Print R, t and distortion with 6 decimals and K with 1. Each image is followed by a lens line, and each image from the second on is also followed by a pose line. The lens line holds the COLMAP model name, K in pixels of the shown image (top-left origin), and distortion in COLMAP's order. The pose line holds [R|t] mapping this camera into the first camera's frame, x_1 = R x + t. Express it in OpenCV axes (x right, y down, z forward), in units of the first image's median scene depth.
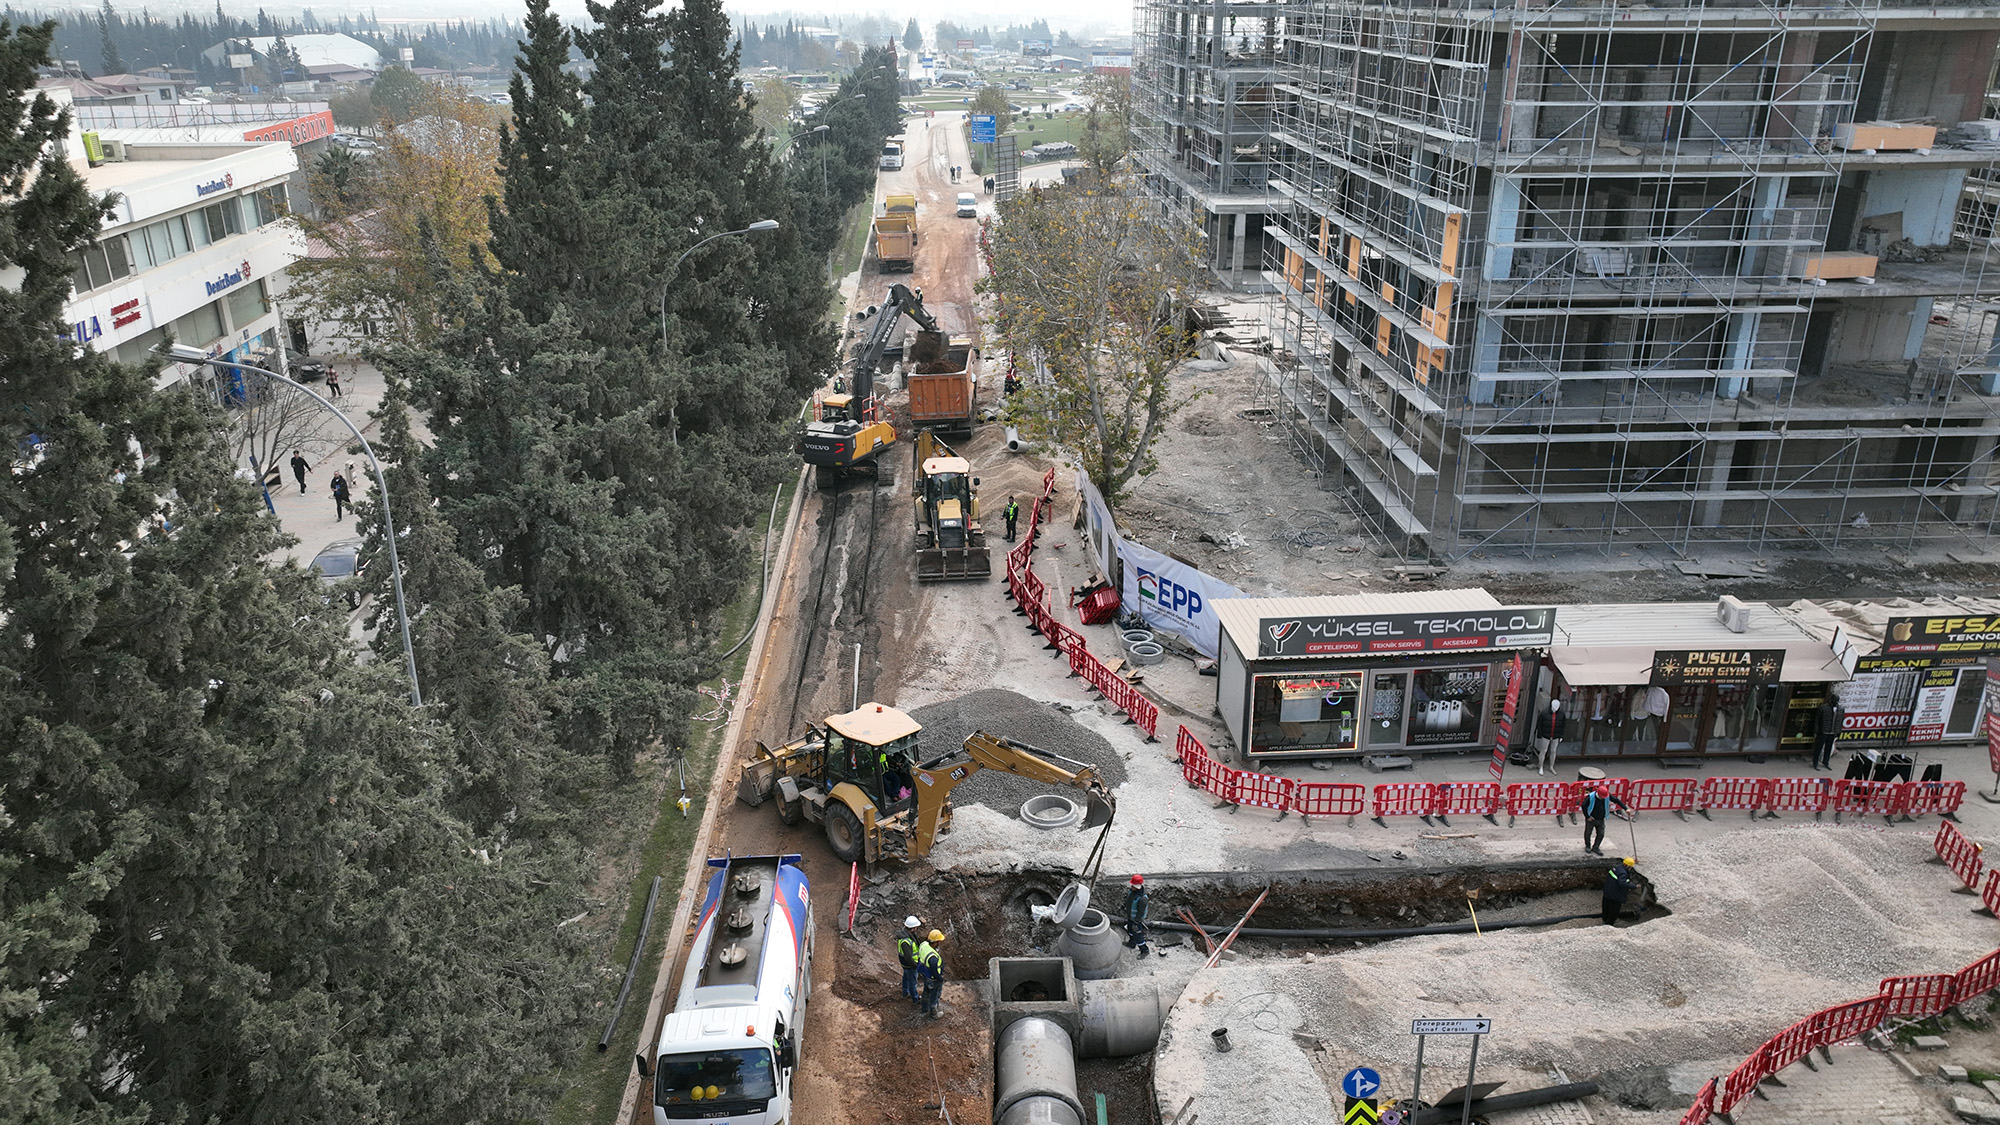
lens RADIAL K [[1408.3, 0, 1000.0], [0, 1408.3, 562.5], [0, 0, 1]] dist [0.008023, 0.003186]
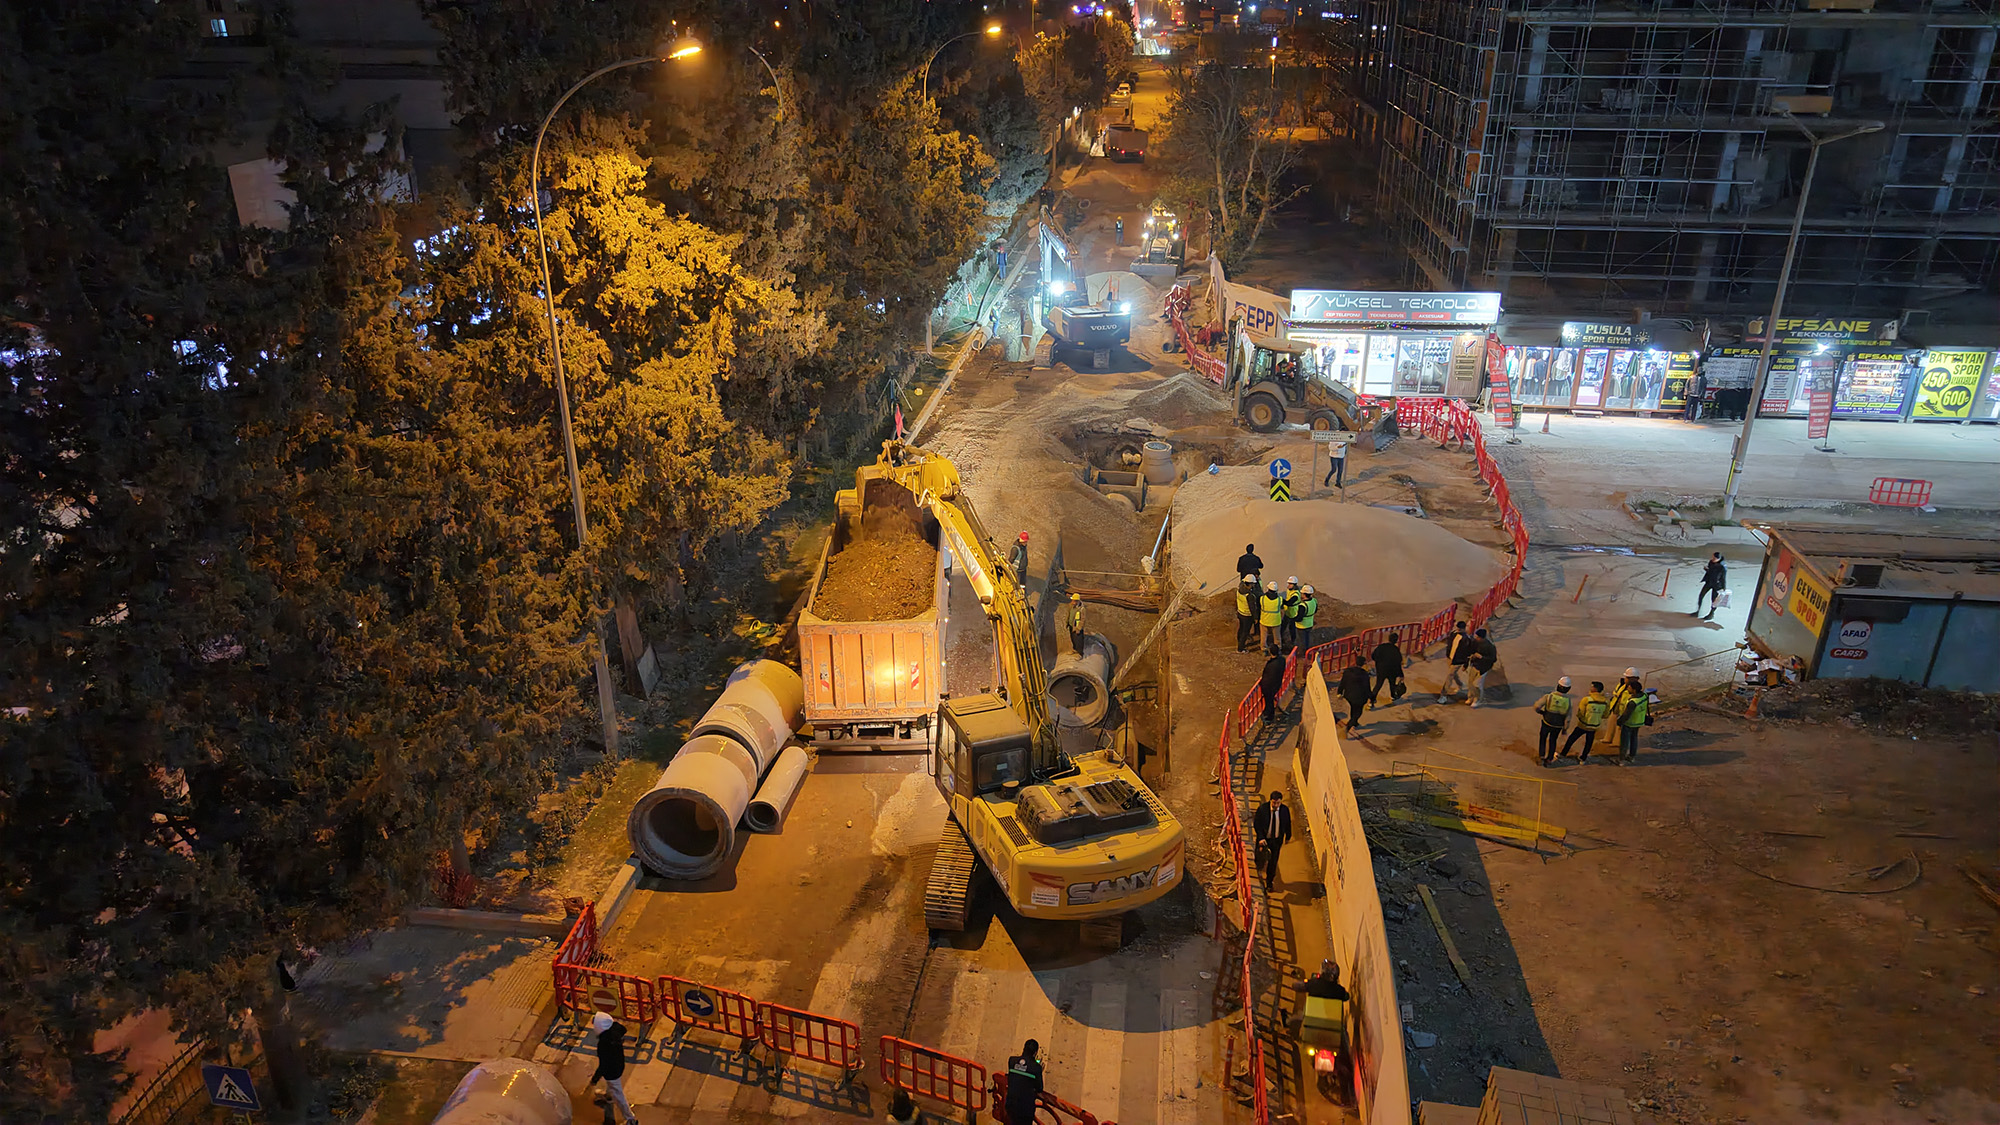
lens RADIAL K [[1318.2, 0, 1000.0], [0, 1318.2, 562.5], [0, 0, 1]] dist [0.005923, -0.005304]
pose [[0.985153, 0.075036, -0.154414, 0.110308], [-0.069642, 0.996767, 0.040062, 0.281353], [0.156921, -0.028713, 0.987194, -0.432625]]
